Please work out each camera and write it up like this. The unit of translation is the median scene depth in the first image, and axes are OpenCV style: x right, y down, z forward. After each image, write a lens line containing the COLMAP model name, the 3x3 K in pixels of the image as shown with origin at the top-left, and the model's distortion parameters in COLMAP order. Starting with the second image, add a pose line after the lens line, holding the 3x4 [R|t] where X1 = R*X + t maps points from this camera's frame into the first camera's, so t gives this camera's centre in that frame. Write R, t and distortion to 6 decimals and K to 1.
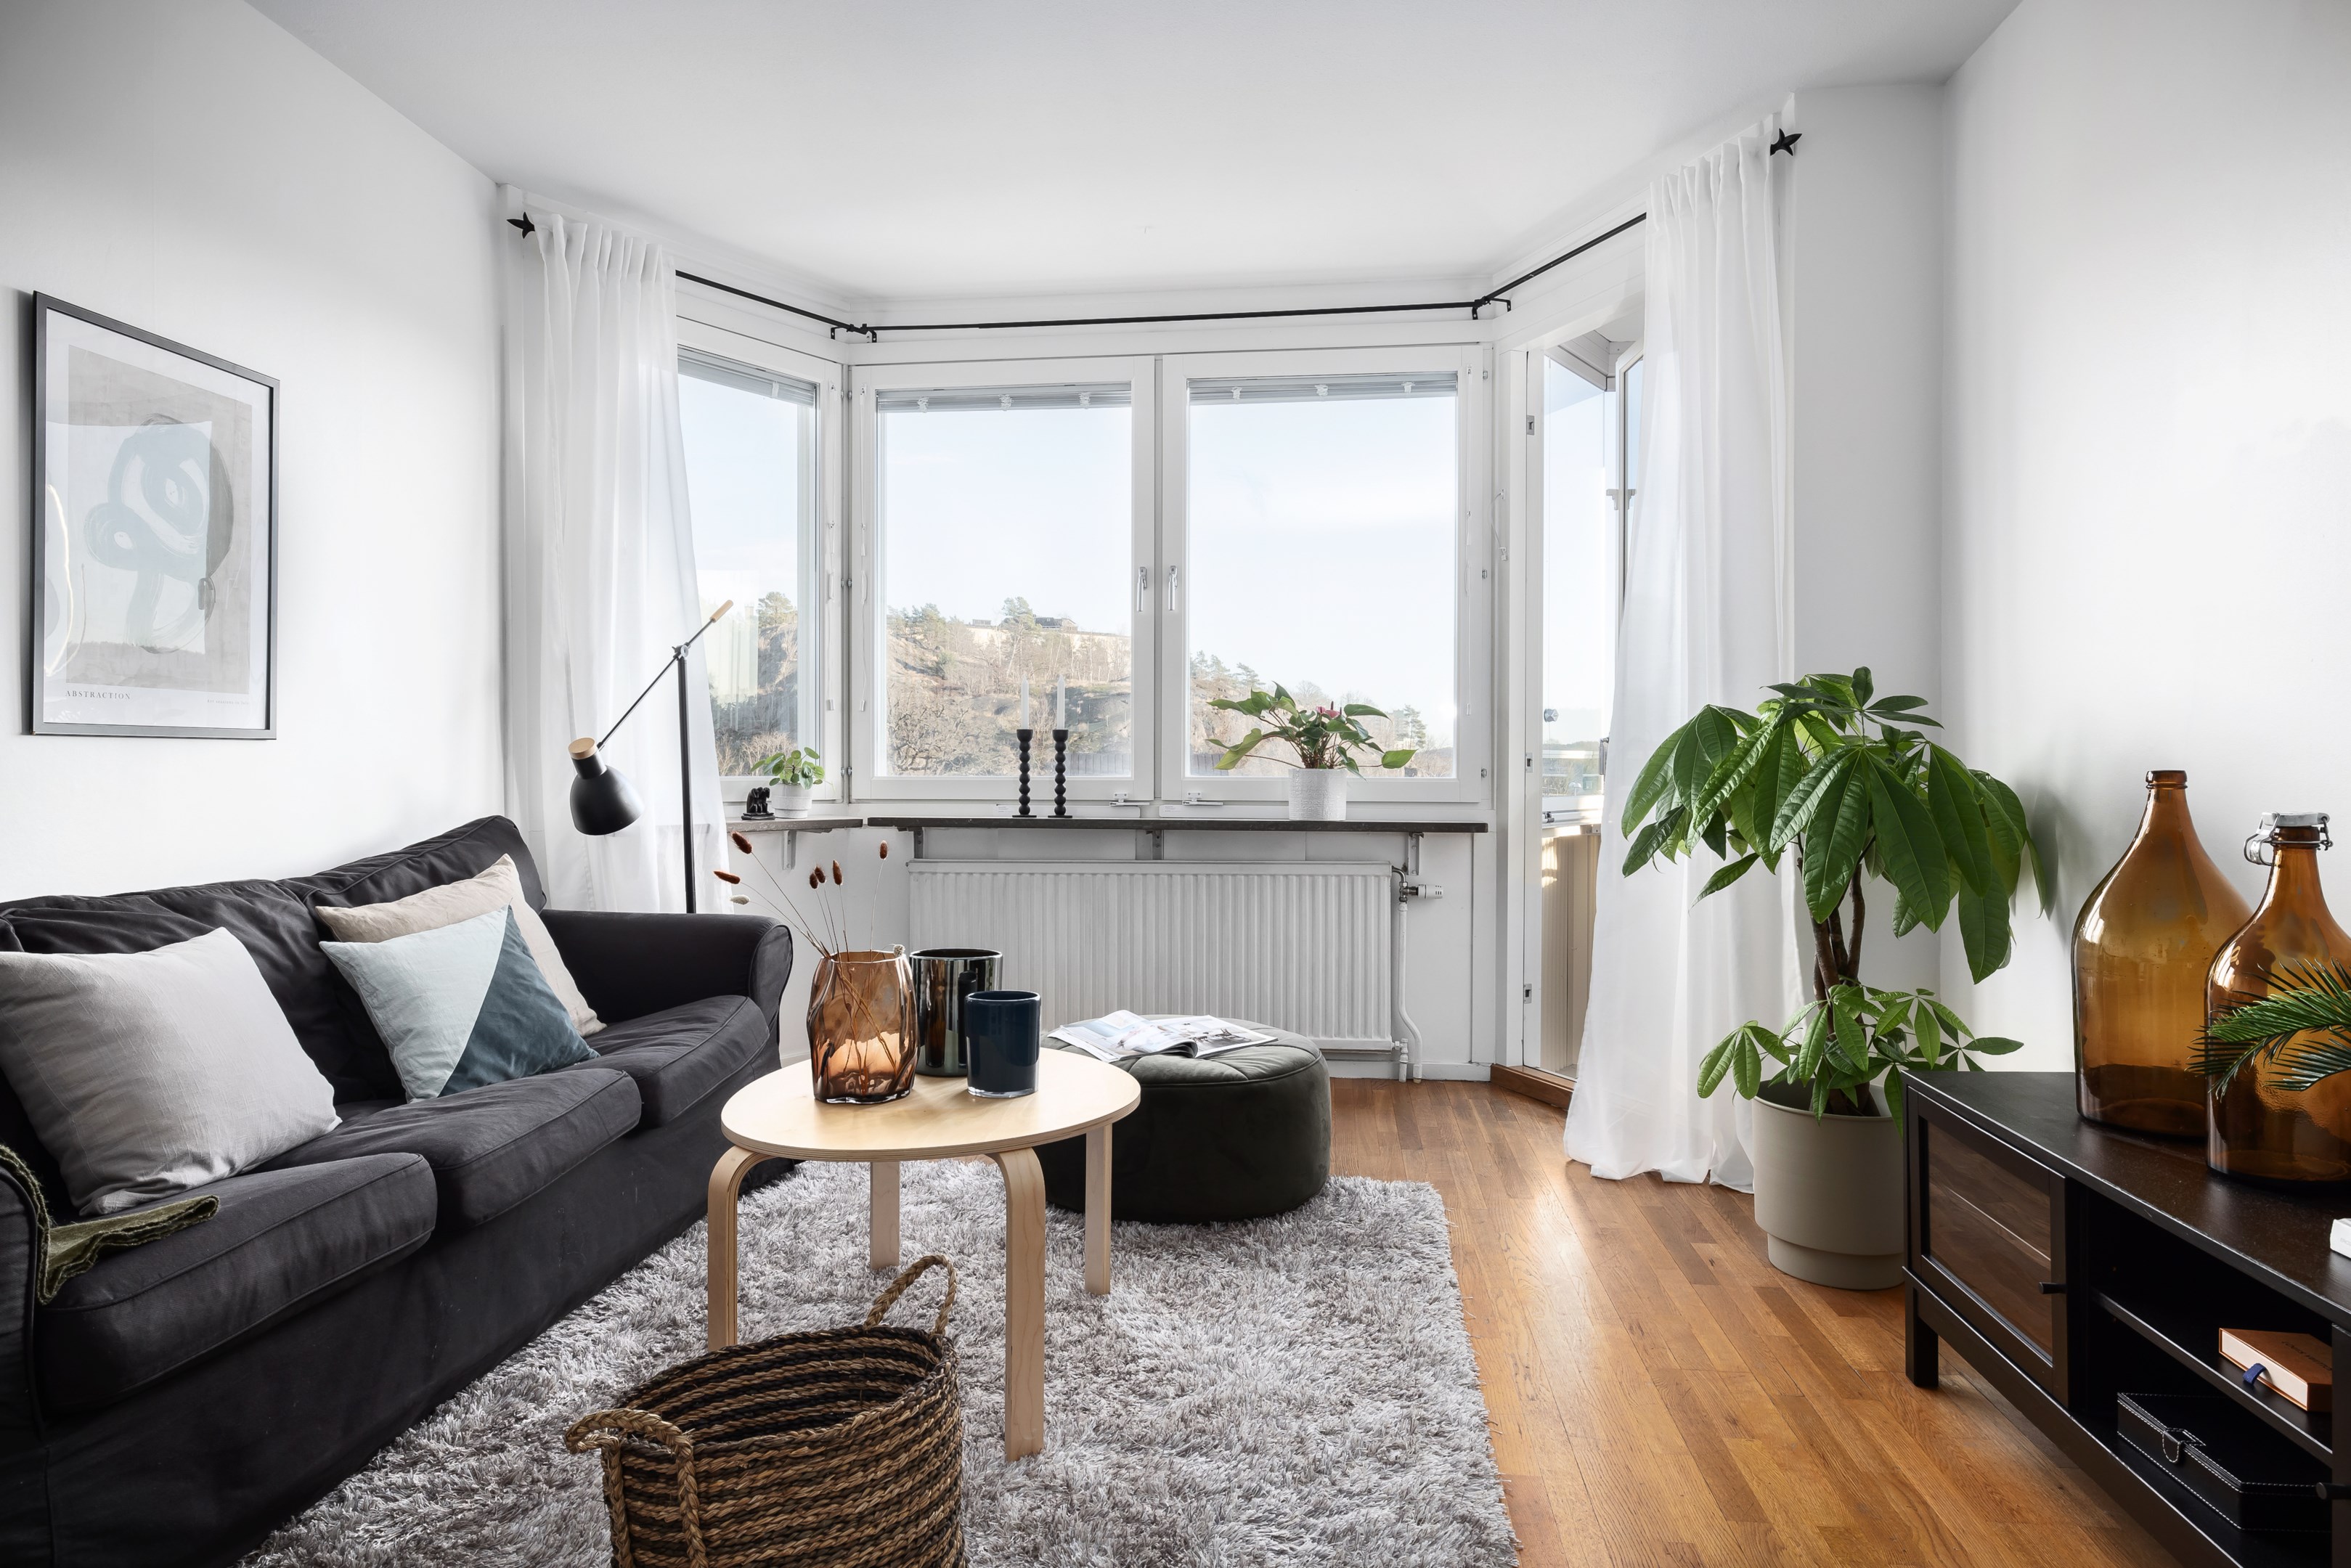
lens RADIAL K [[1363.7, 0, 1169.5], [0, 1363.7, 775.8], [0, 0, 1]] dist [-0.008483, 0.001937]
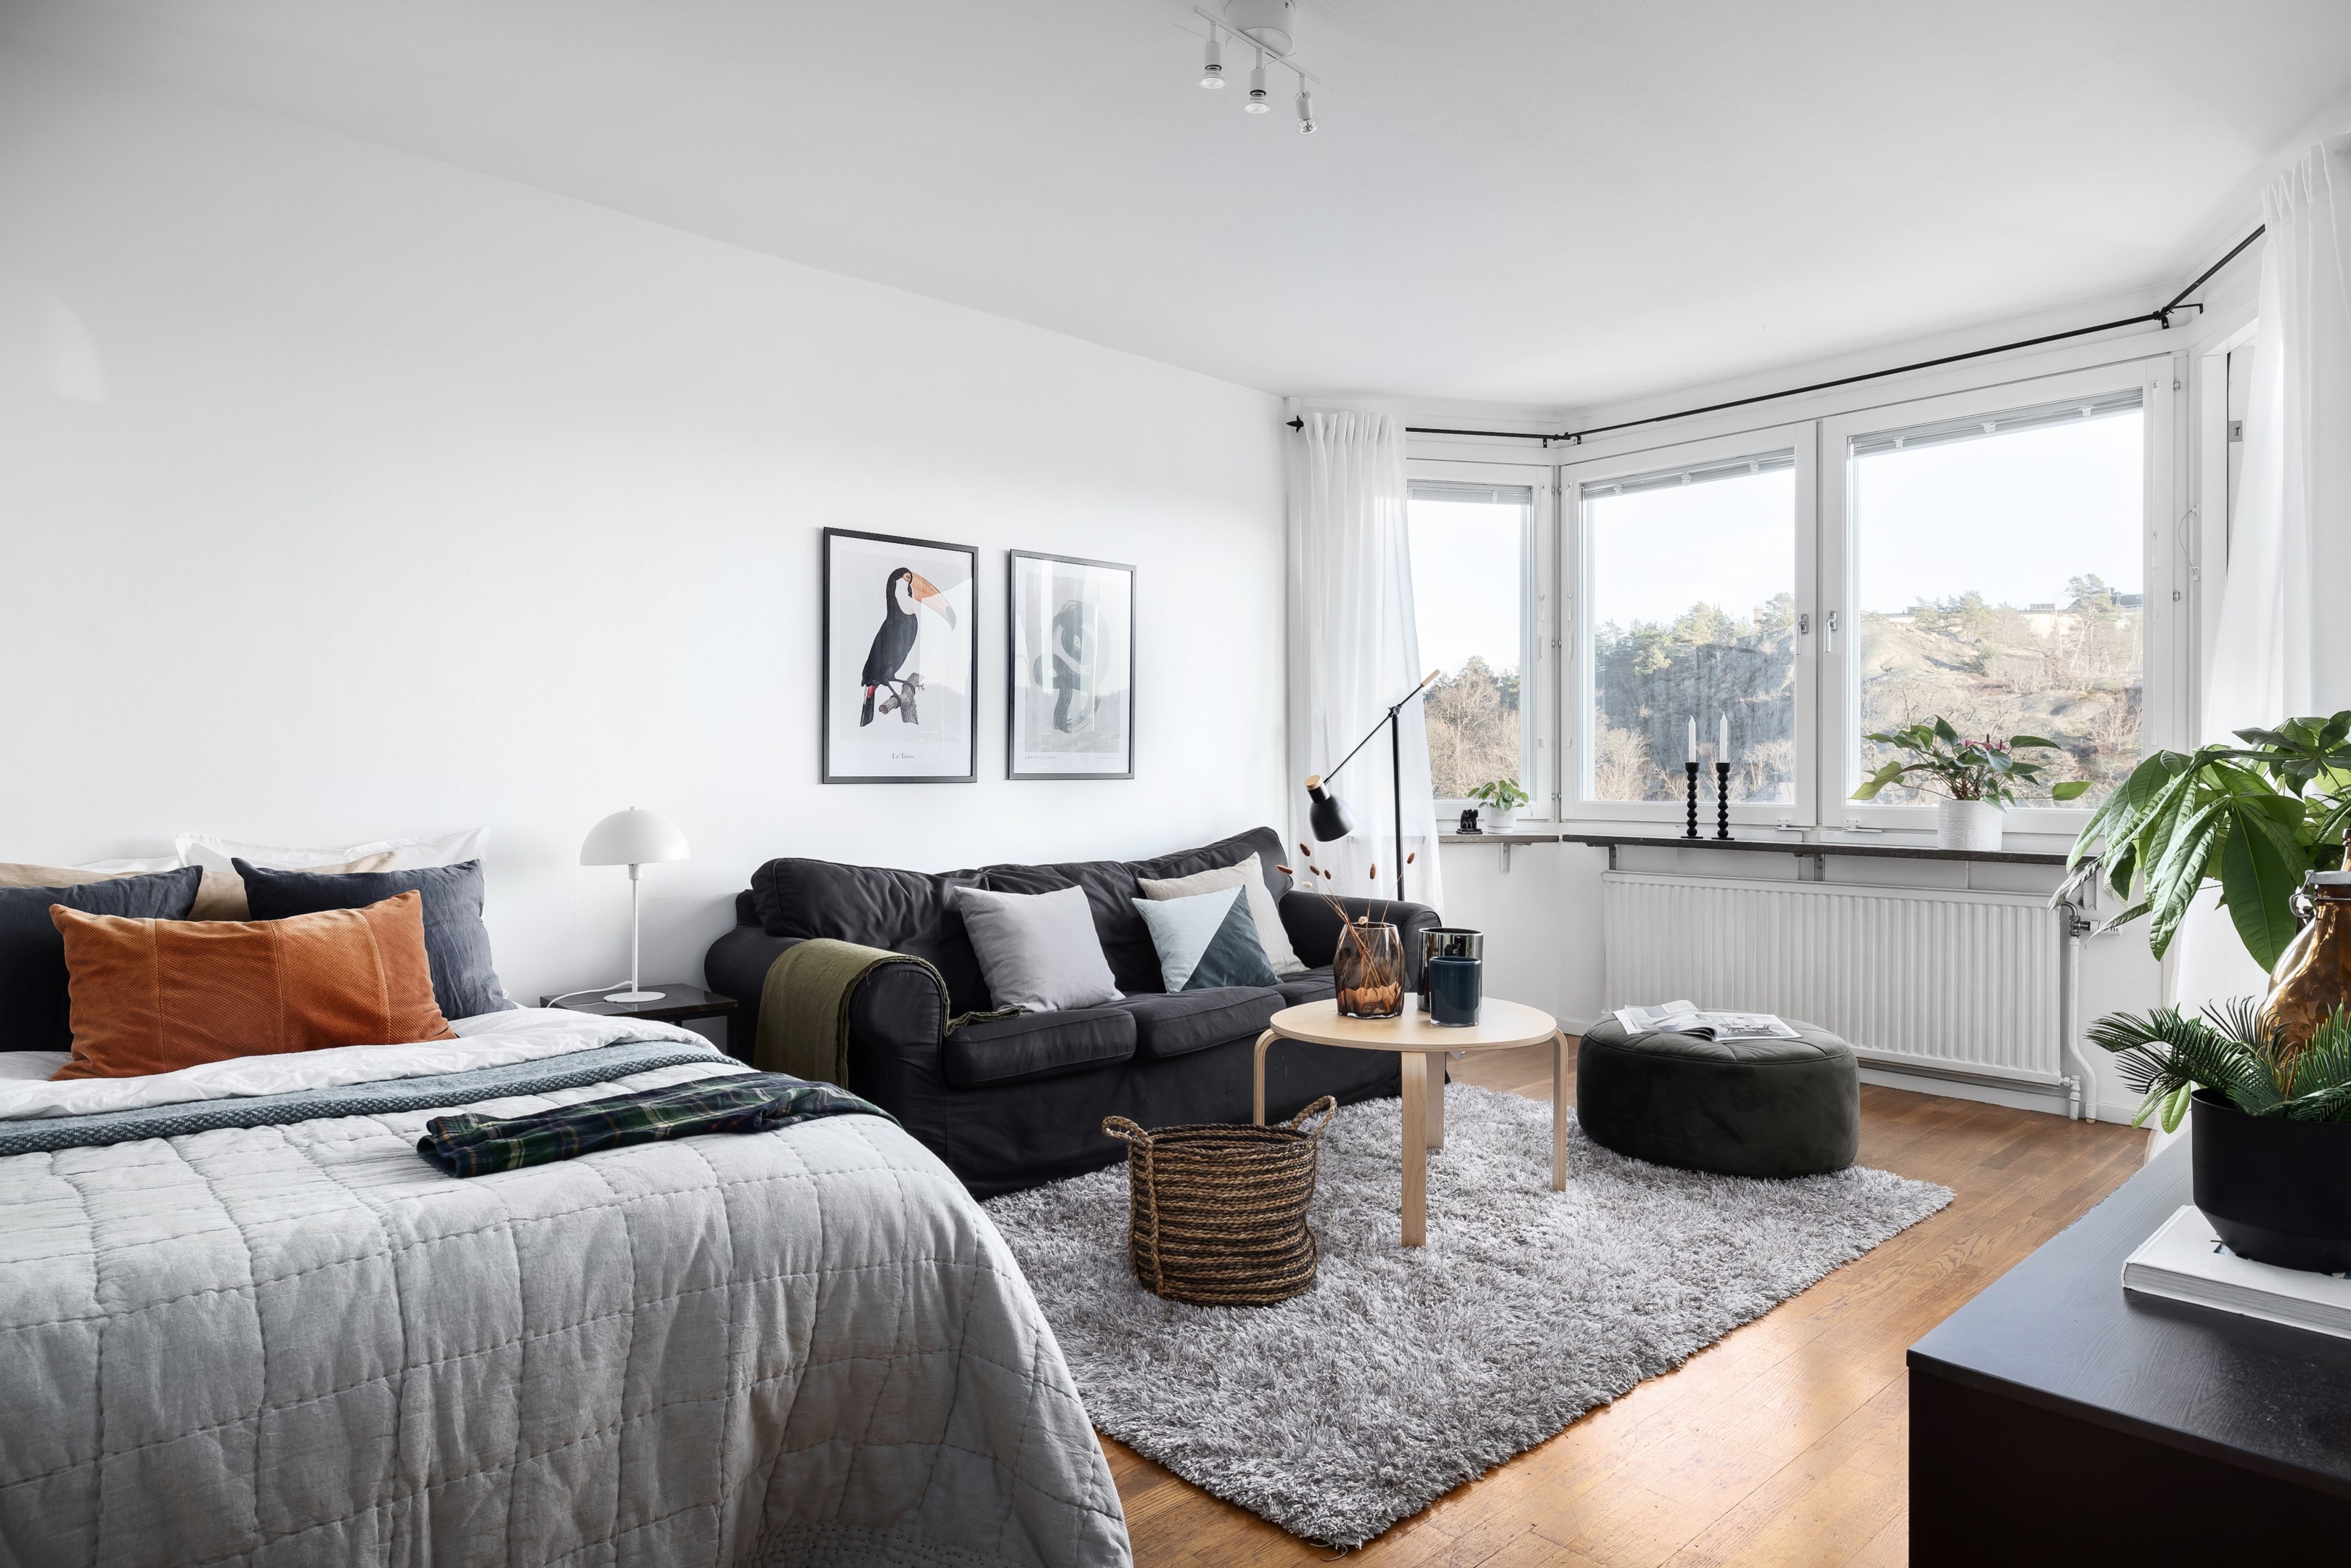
lens RADIAL K [[1363.7, 0, 1169.5], [0, 1363.7, 775.8], [0, 0, 1]] dist [-0.008483, 0.001937]
pose [[0.758983, 0.000852, -0.651110, 0.321230], [-0.005010, 0.999977, -0.004532, -0.015575], [0.651091, 0.006702, 0.758970, -0.172039]]
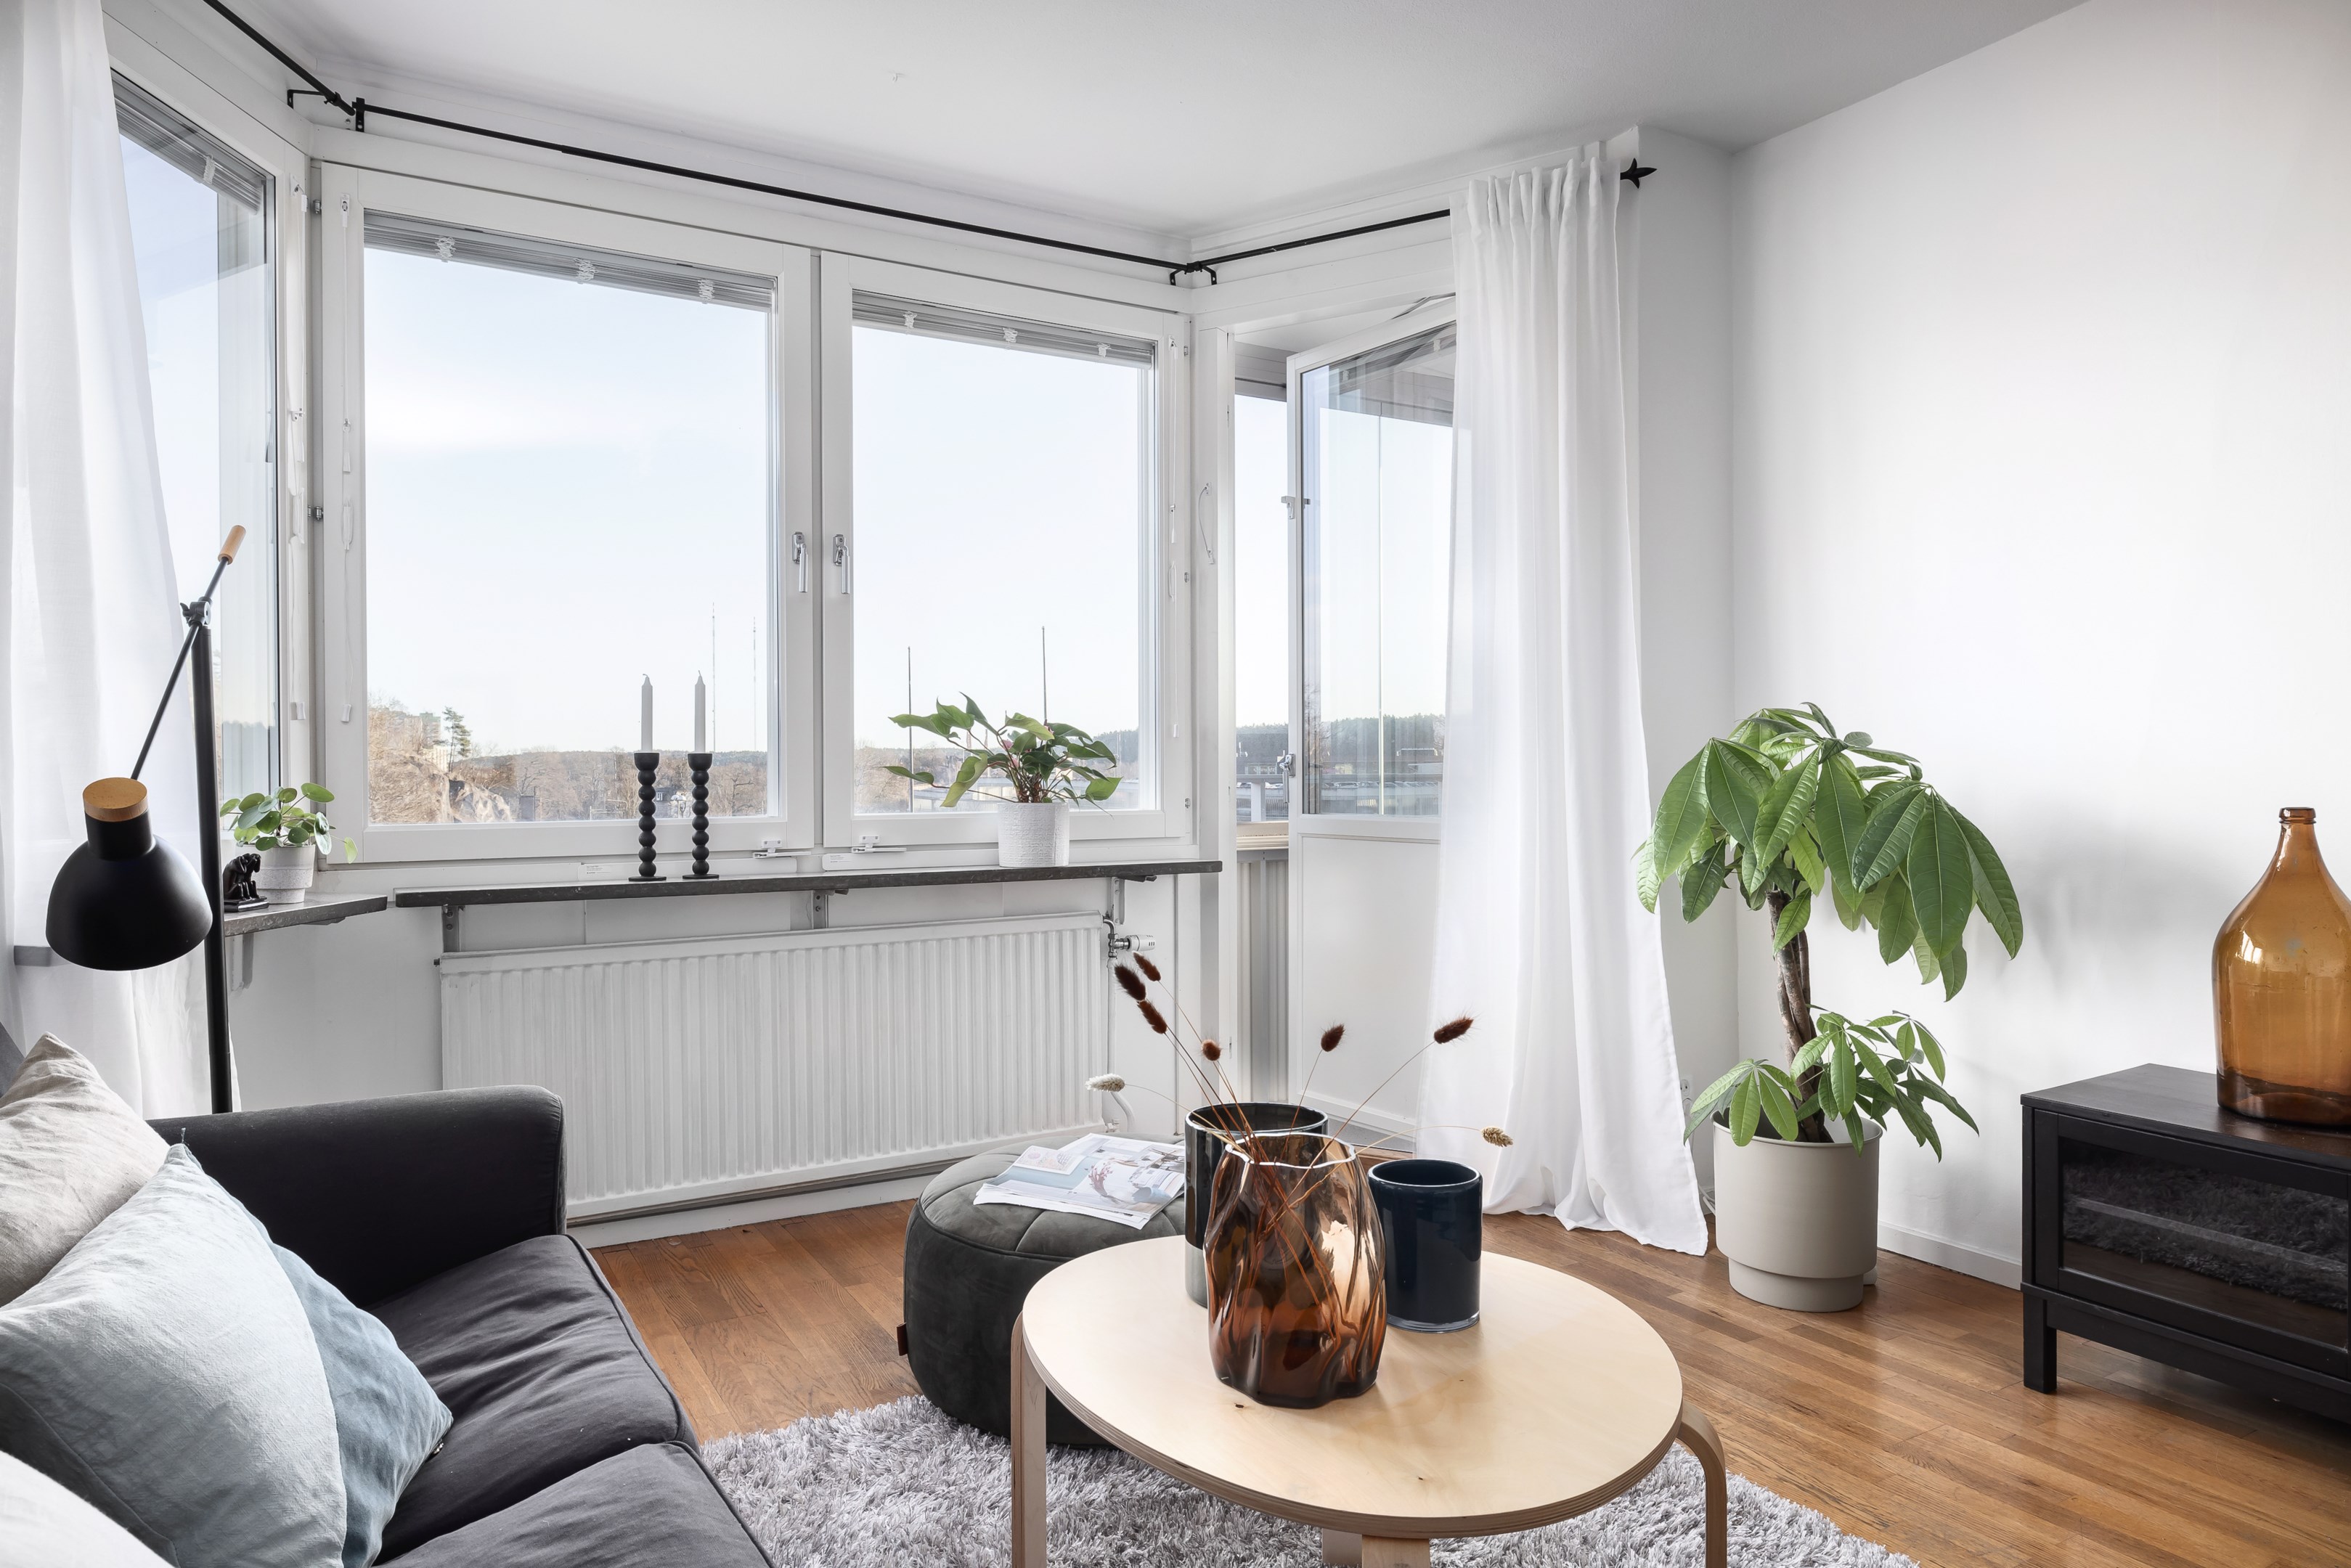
lens RADIAL K [[1434.0, 0, 1175.5], [0, 1434.0, 784.0], [0, 0, 1]] dist [-0.004710, 0.000643]
pose [[0.798905, -0.011027, 0.601357, -0.340149], [0.011902, 0.999926, 0.002524, -0.017415], [-0.601340, 0.005141, 0.798977, 0.271266]]
